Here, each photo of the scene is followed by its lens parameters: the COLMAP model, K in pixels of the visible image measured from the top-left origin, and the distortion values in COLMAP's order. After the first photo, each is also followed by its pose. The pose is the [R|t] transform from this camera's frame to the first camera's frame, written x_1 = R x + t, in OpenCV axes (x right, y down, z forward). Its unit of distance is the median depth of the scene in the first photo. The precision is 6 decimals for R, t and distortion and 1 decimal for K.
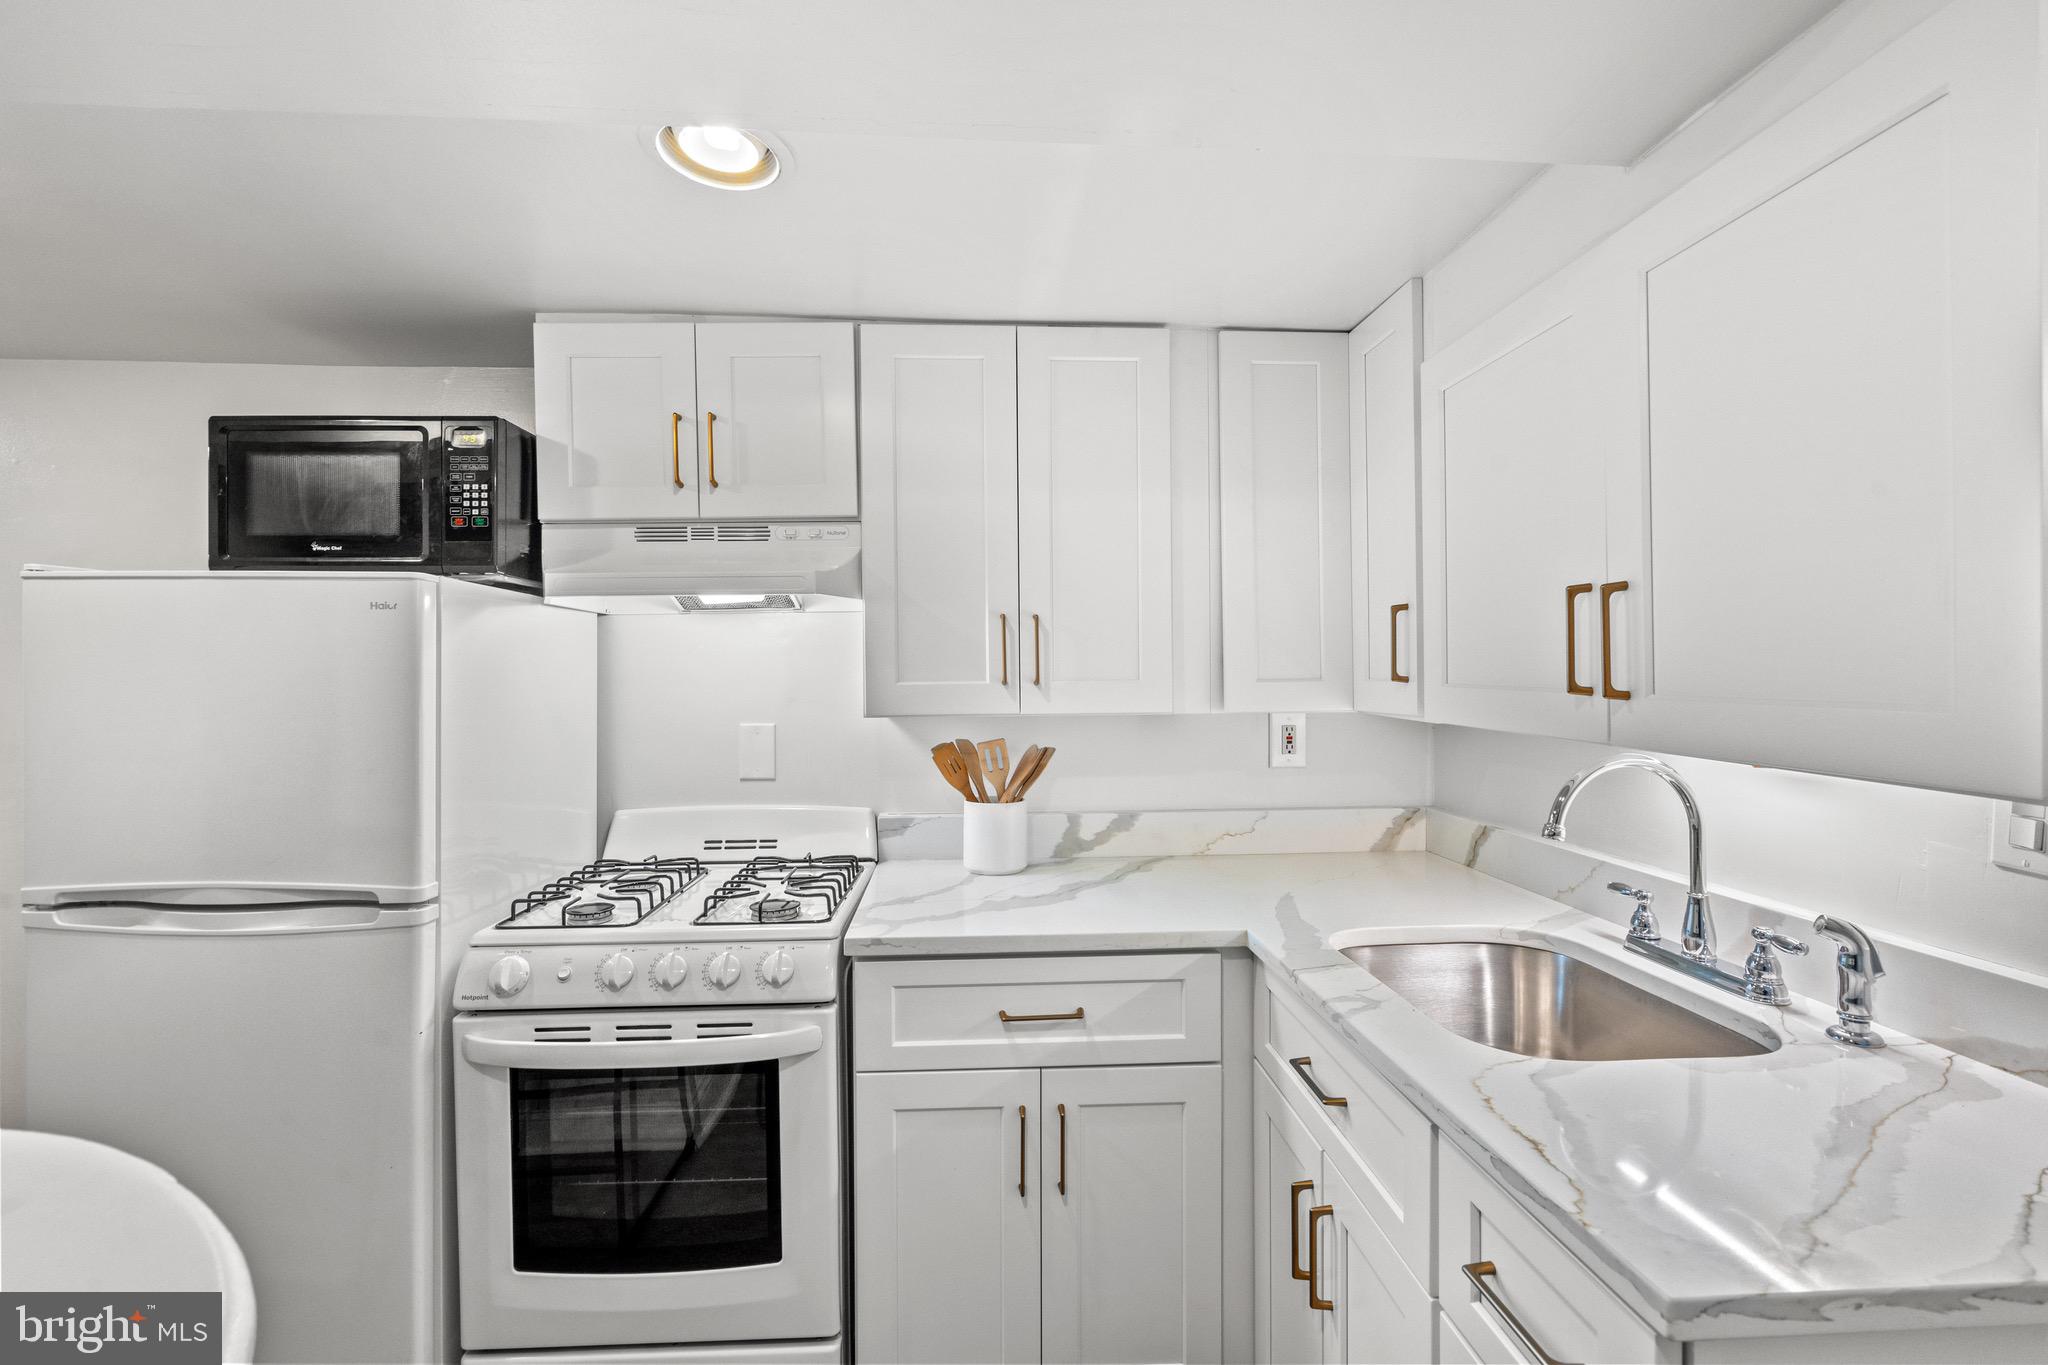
lens RADIAL K [[927.3, 0, 1032.5], [0, 927.3, 682.4], [0, 0, 1]] dist [-0.009565, 0.004351]
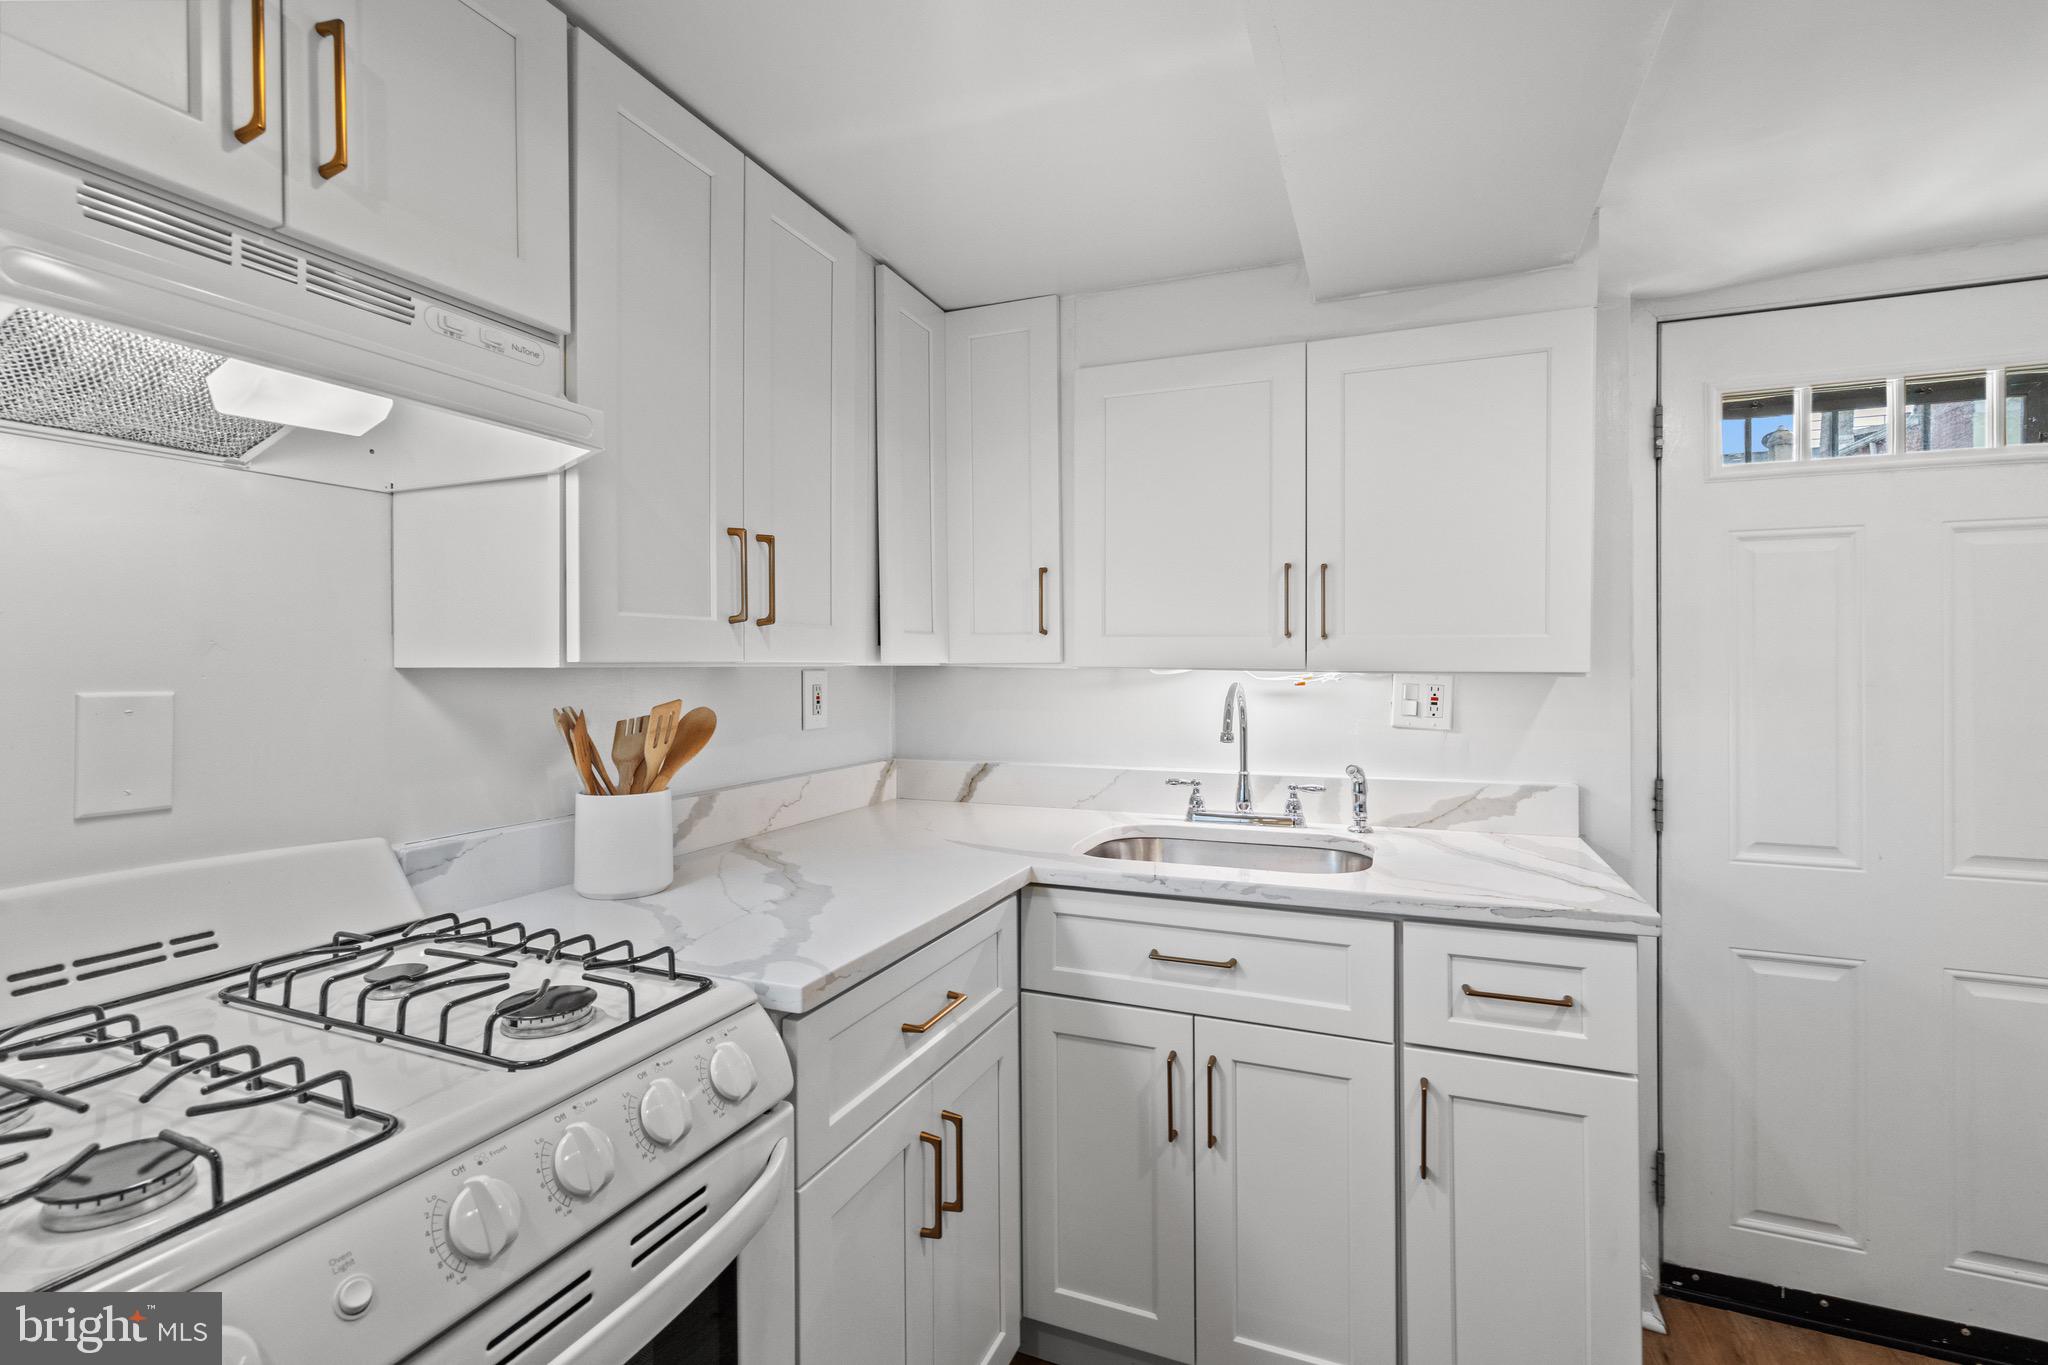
lens RADIAL K [[927.3, 0, 1026.9], [0, 927.3, 659.0], [0, 0, 1]] dist [-0.009565, 0.004351]
pose [[0.435337, 0.013224, 0.900171, -0.598196], [0.007378, 0.999806, -0.018256, 0.046630], [-0.900238, 0.014589, 0.435155, 0.465233]]
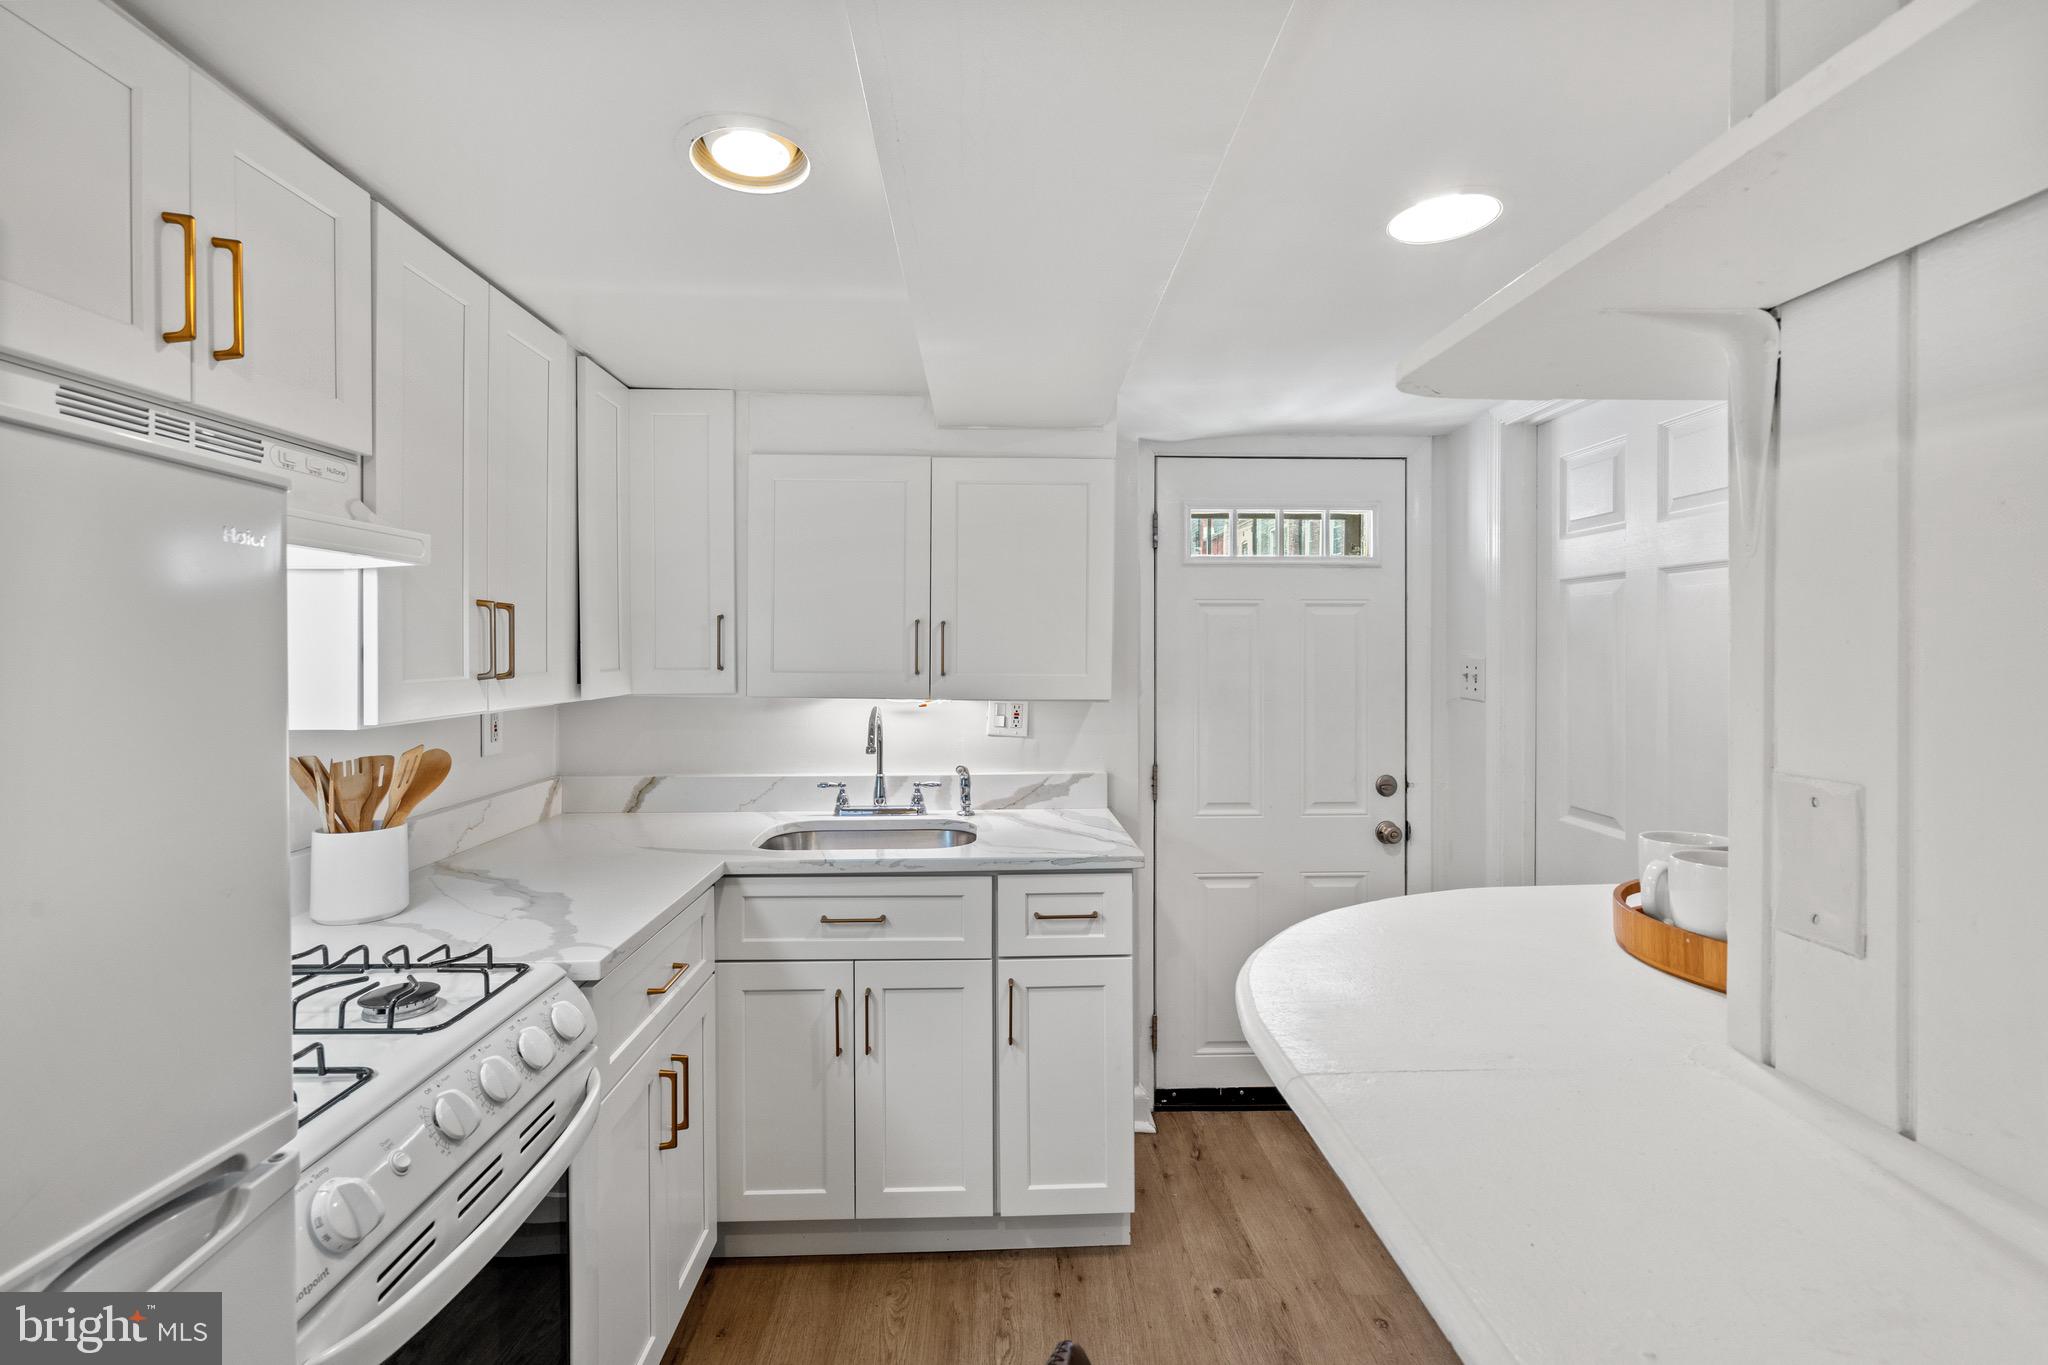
lens RADIAL K [[927.3, 0, 1024.0], [0, 927.3, 638.1], [0, 0, 1]] dist [-0.009565, 0.004351]
pose [[0.023778, 0.021570, 0.999485, -0.906667], [0.011464, 0.999696, -0.021848, -0.011967], [-0.999652, 0.011978, 0.023523, 0.459120]]
